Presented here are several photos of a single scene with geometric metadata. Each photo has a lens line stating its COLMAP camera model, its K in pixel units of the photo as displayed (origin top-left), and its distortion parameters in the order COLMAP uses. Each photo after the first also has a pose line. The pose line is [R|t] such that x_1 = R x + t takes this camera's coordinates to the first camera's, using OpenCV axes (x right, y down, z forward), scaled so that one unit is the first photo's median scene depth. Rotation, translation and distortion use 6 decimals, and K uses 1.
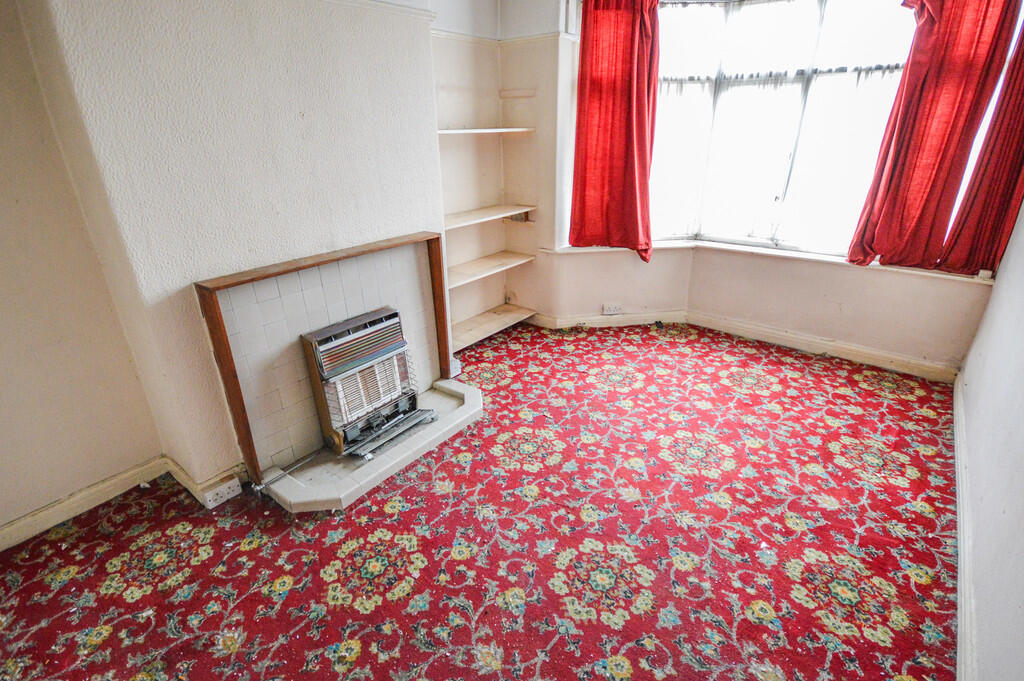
lens RADIAL K [[502.1, 0, 512.0], [0, 502.1, 340.5], [0, 0, 1]] dist [-0.004680, -0.000050]
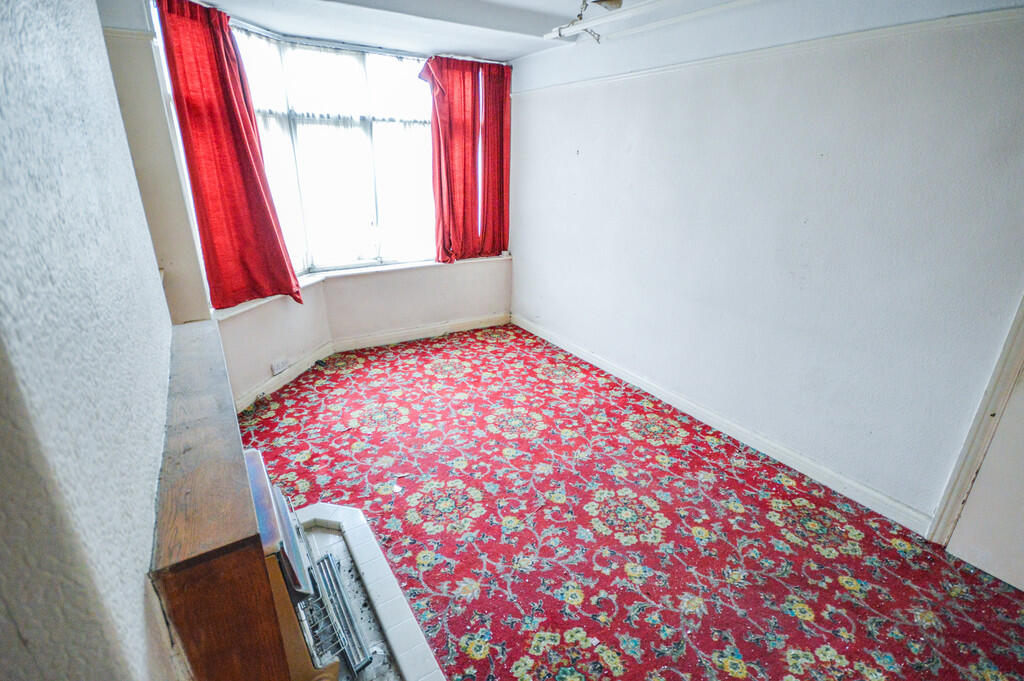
lens RADIAL K [[475.7, 0, 512.0], [0, 475.7, 340.5], [0, 0, 1]] dist [0.000802, 0.000281]
pose [[0.343572, -0.315311, 0.884612, -0.515491], [0.352466, 0.916387, 0.189743, -0.158522], [-0.870475, 0.246605, 0.425981, 0.380442]]
